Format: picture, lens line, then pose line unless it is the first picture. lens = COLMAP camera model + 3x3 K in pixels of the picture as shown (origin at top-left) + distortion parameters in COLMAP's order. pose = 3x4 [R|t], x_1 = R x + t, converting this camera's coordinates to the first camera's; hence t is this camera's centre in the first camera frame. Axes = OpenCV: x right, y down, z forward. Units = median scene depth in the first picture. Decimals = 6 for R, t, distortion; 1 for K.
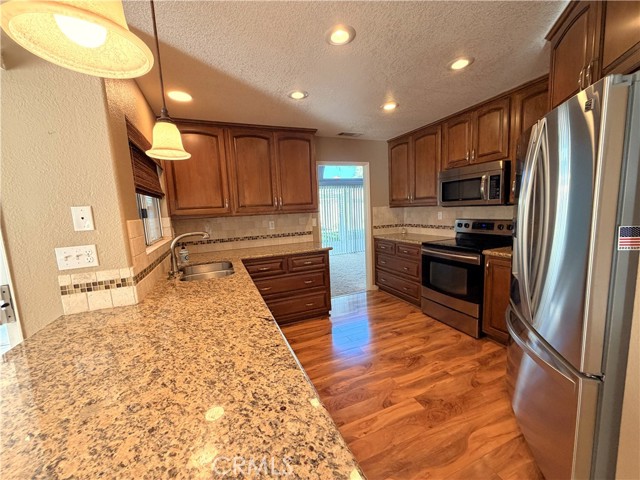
lens RADIAL K [[254.6, 0, 319.6], [0, 254.6, 240.5], [0, 0, 1]] dist [-0.000474, 0.000171]
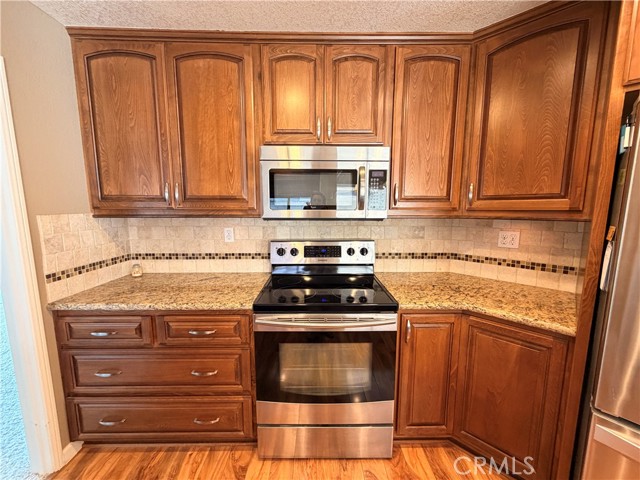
lens RADIAL K [[254.6, 0, 320.4], [0, 254.6, 240.1], [0, 0, 1]] dist [-0.000474, 0.000171]
pose [[0.366917, -0.069974, 0.927618, 0.048263], [0.095235, 0.994753, 0.037368, -0.081743], [-0.925366, 0.074631, 0.371656, 0.582063]]
